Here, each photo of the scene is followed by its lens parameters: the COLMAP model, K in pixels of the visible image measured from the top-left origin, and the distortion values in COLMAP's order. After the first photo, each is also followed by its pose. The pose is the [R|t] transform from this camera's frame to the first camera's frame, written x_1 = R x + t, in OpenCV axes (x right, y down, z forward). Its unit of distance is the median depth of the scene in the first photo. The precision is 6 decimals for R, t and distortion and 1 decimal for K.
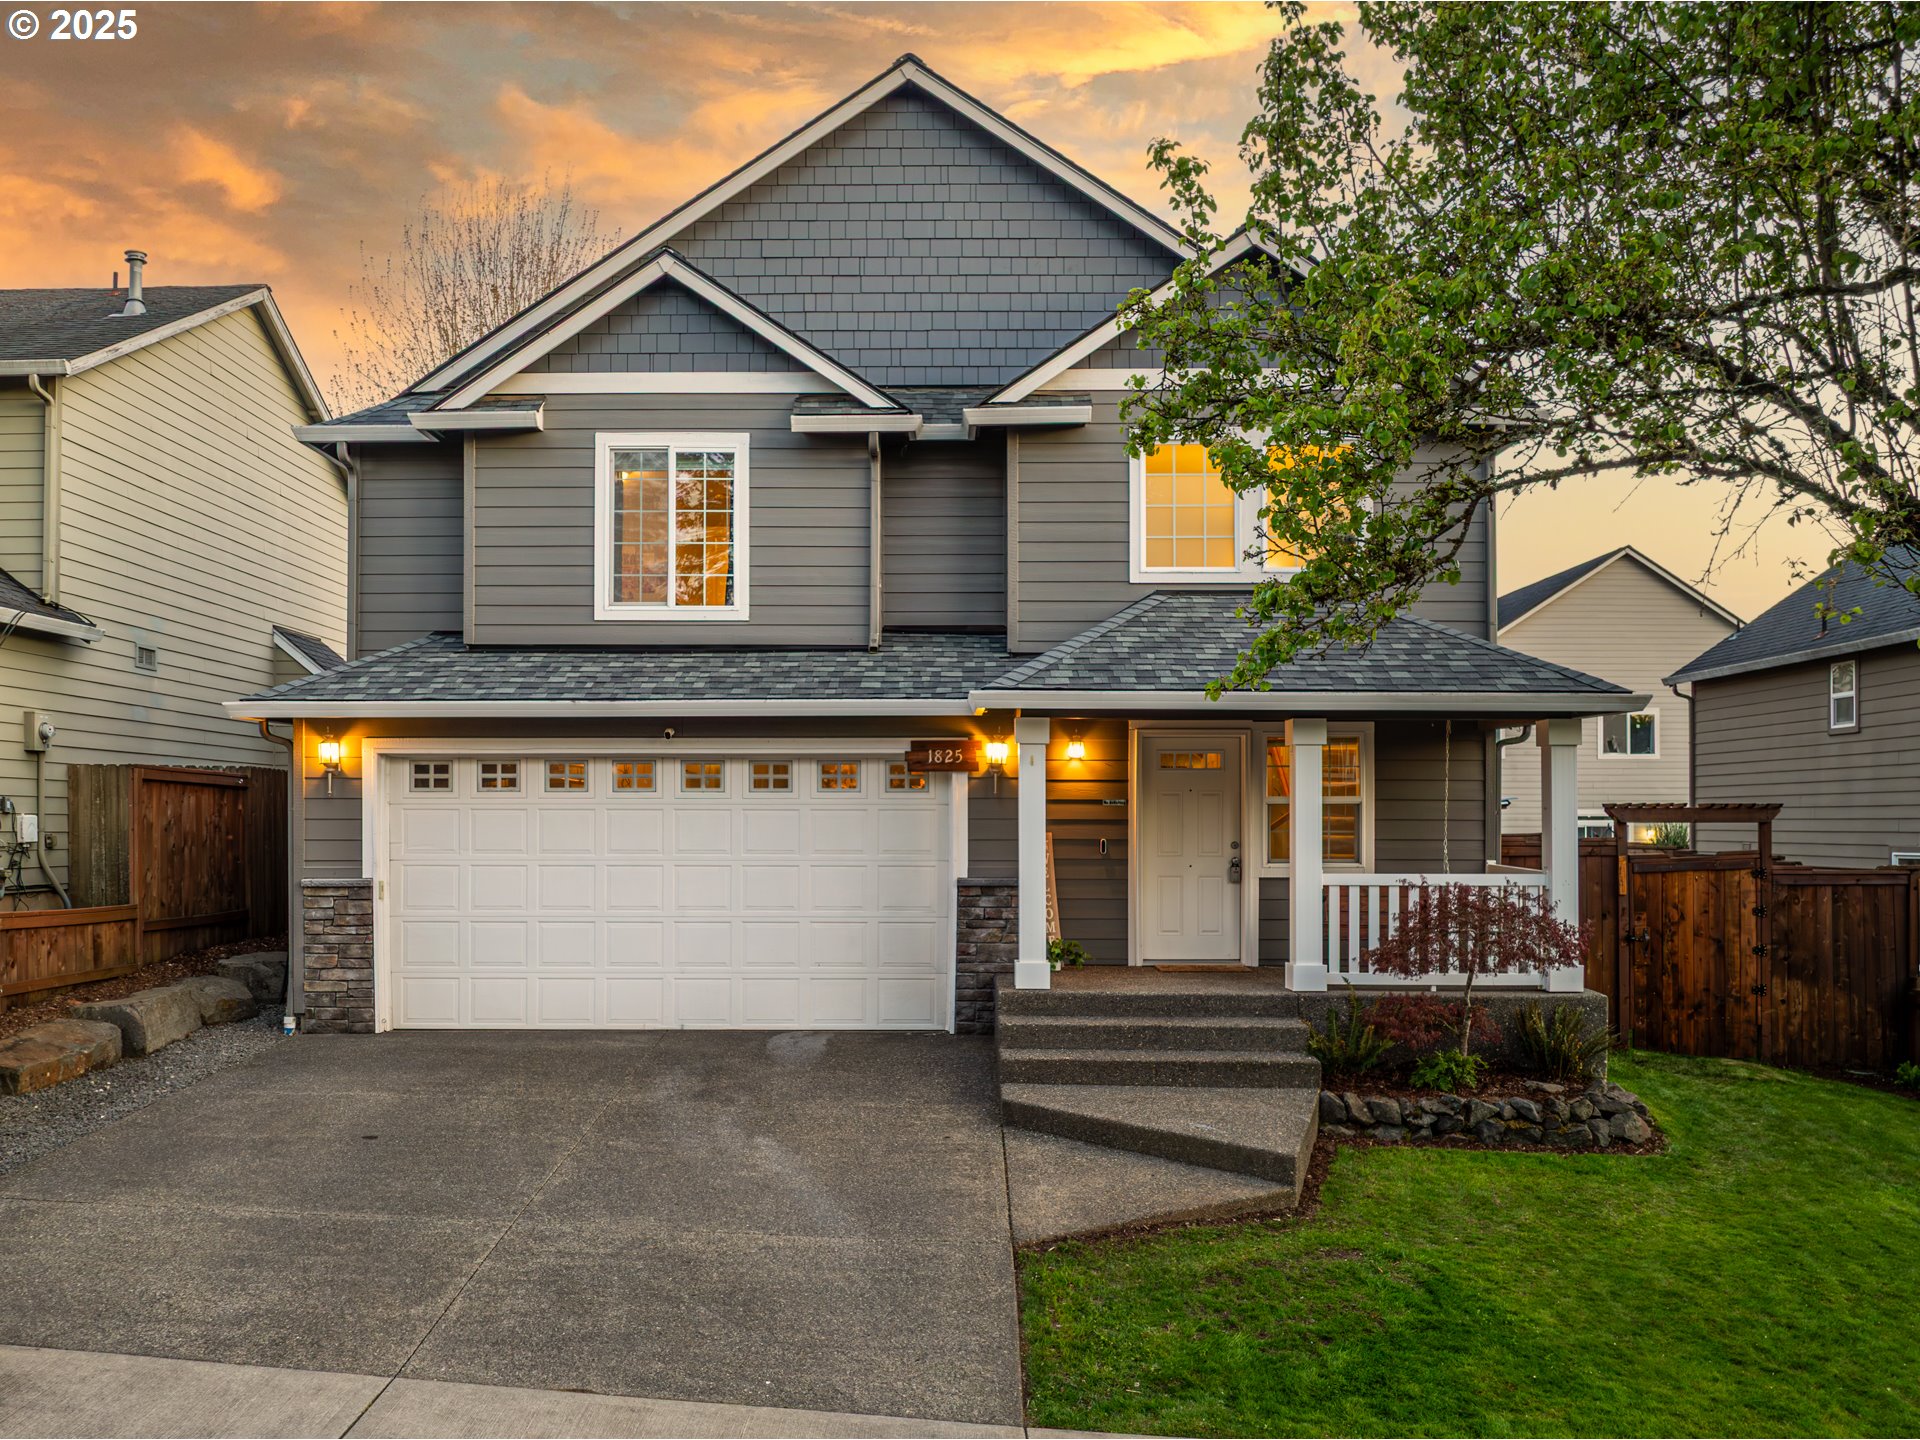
lens RADIAL K [[1613.2, 0, 964.1], [0, 1613.2, 809.1], [0, 0, 1]] dist [-0.040734, -0.002126]
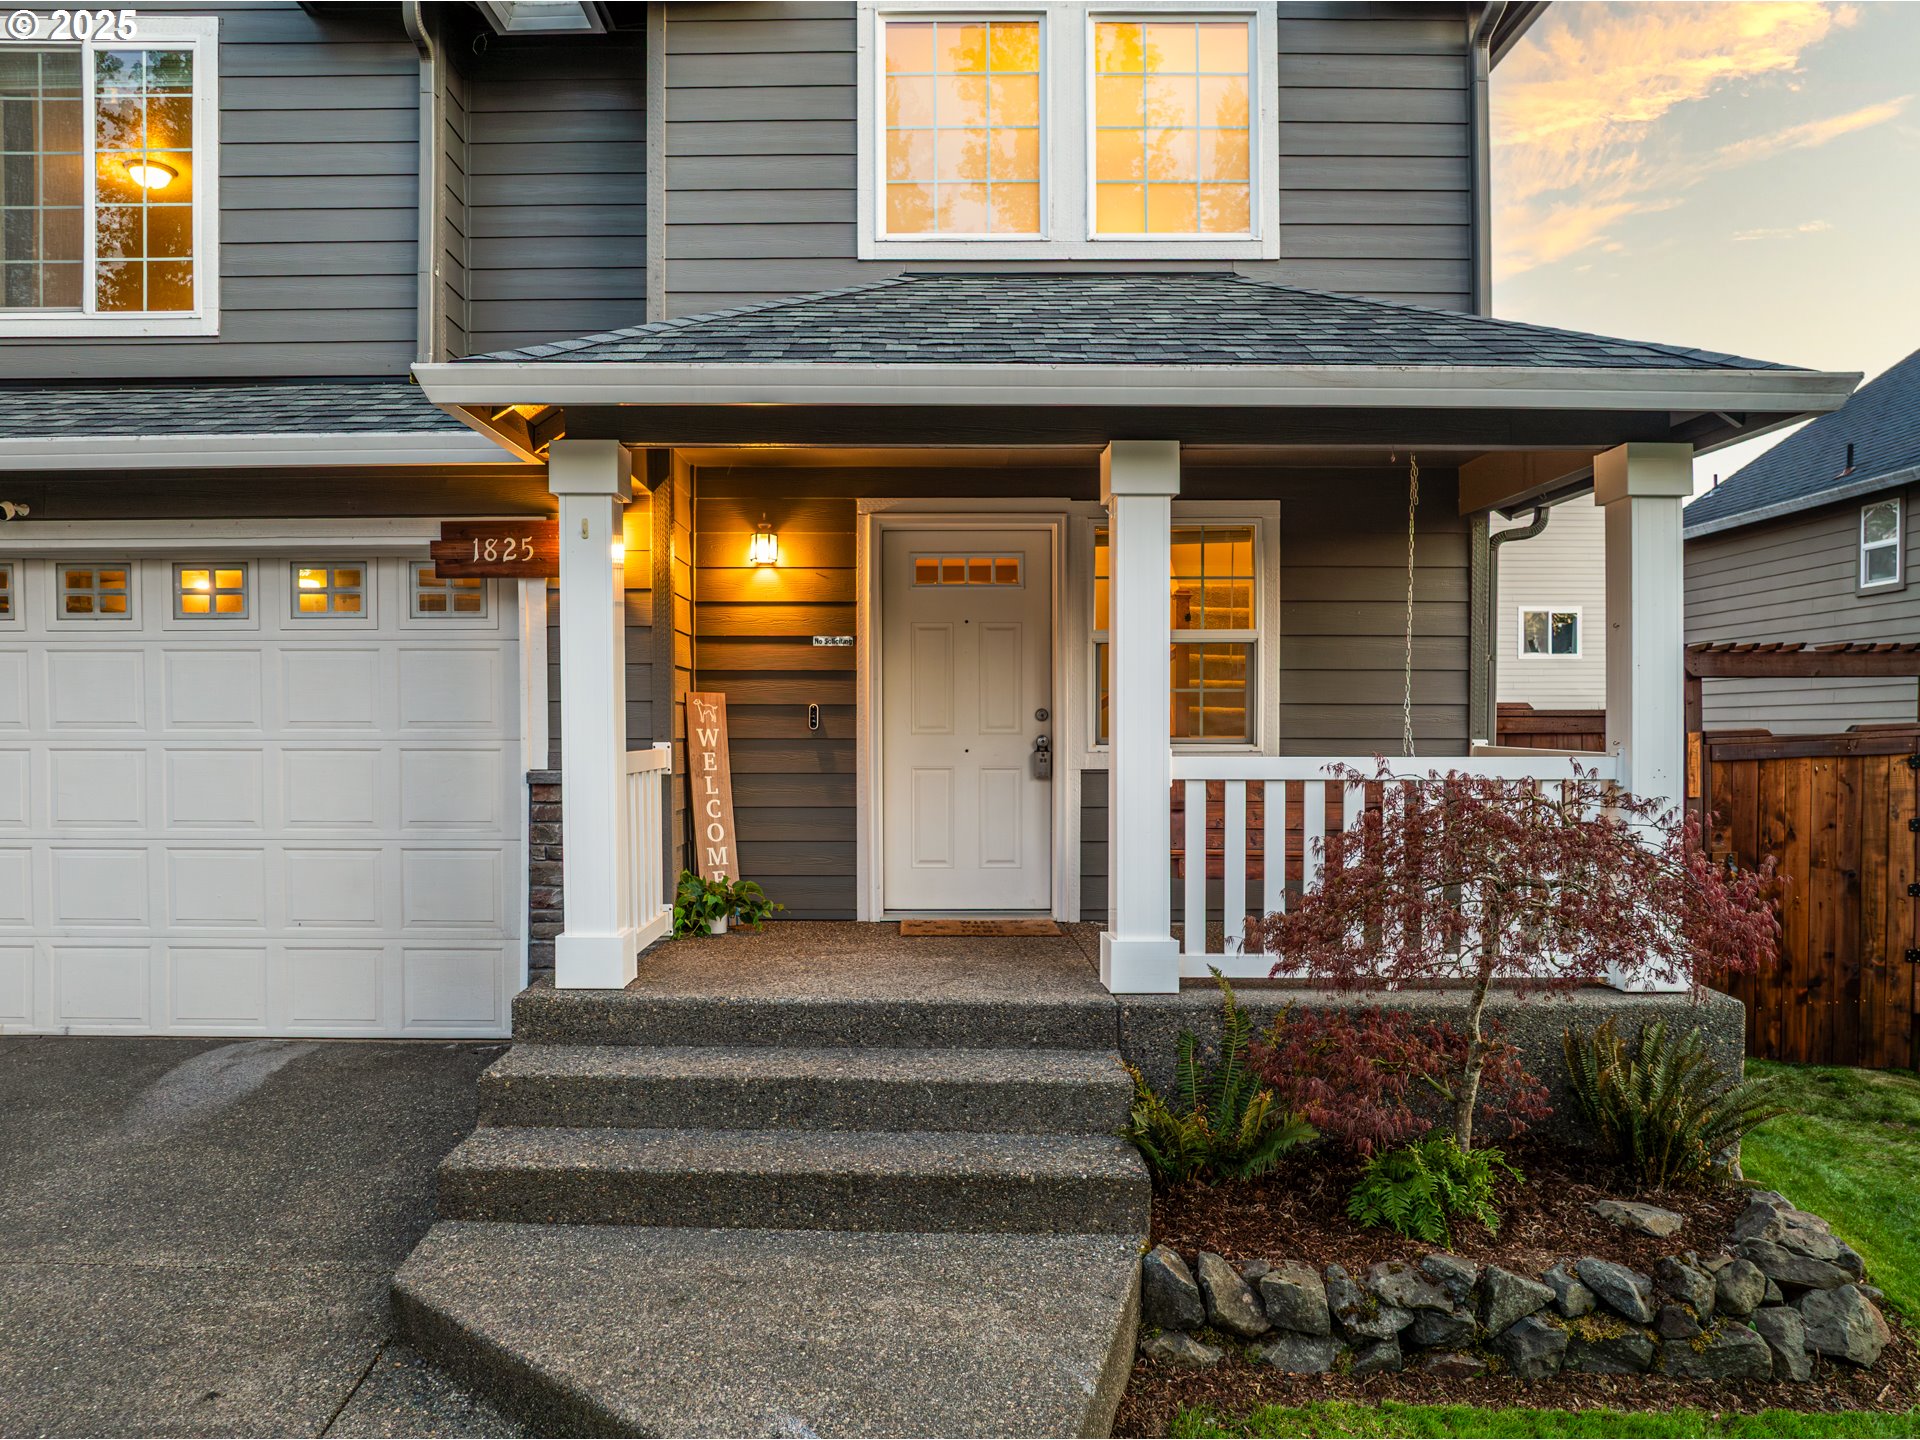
lens RADIAL K [[1428.5, 0, 955.4], [0, 1428.5, 766.1], [0, 0, 1]] dist [-0.043119, 0.006431]
pose [[0.999830, -0.002372, 0.018305, 0.131134], [0.001836, 0.999571, 0.029230, 0.026810], [-0.018366, -0.029191, 0.999405, 0.497865]]
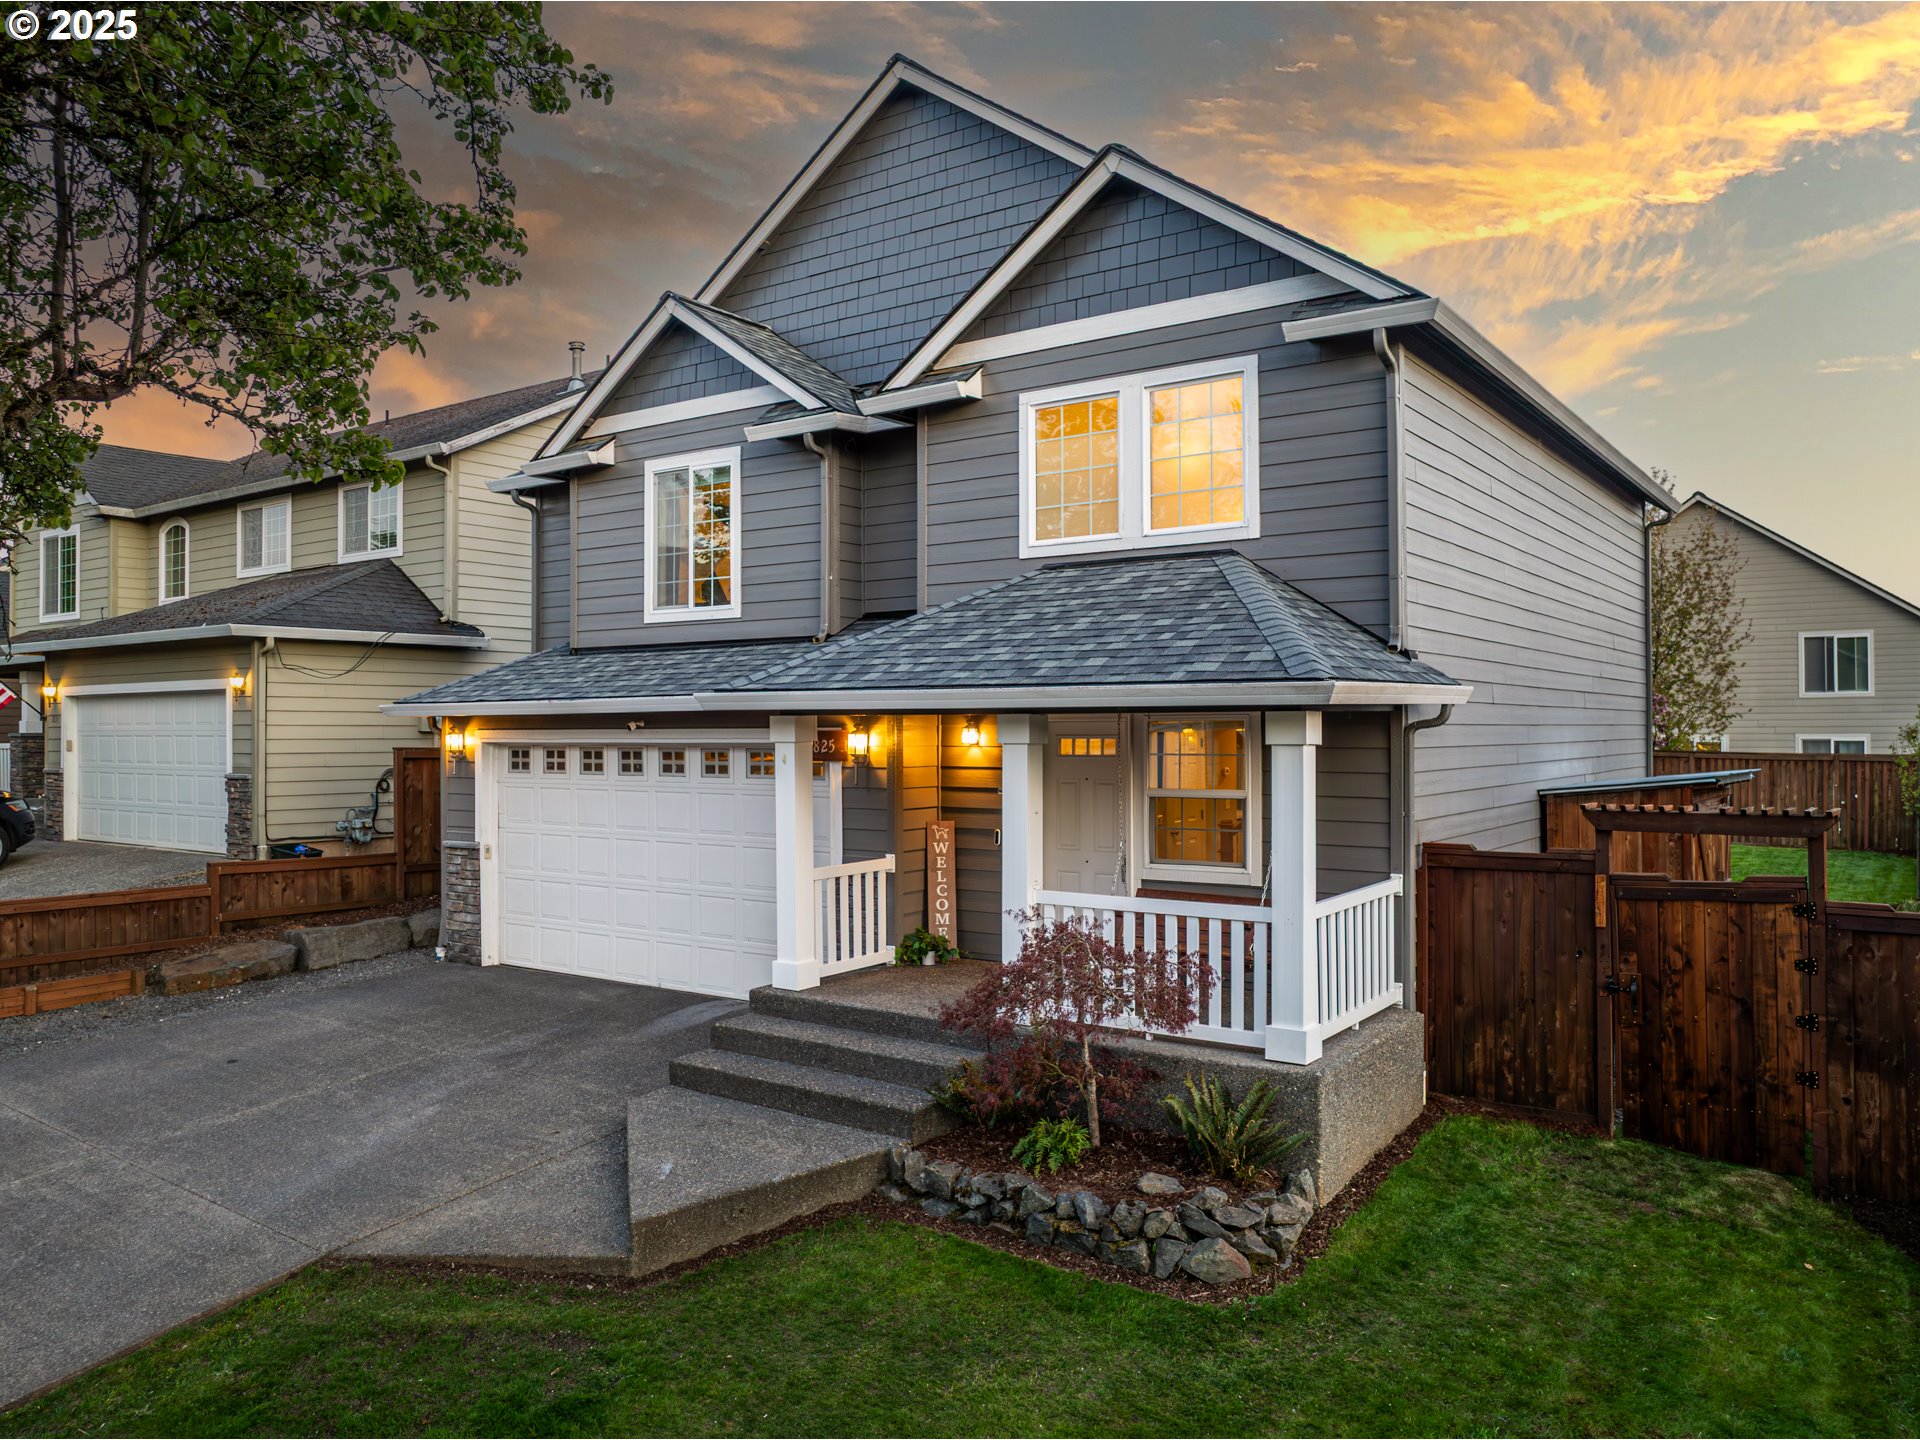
lens RADIAL K [[1417.5, 0, 960.0], [0, 1417.5, 720.0], [0, 0, 1]] dist [-0.037875, -0.000541]
pose [[0.823930, -0.008763, -0.566624, 0.557070], [0.008378, 0.999960, -0.003282, -0.044809], [0.566630, -0.002043, 0.823970, 0.304098]]
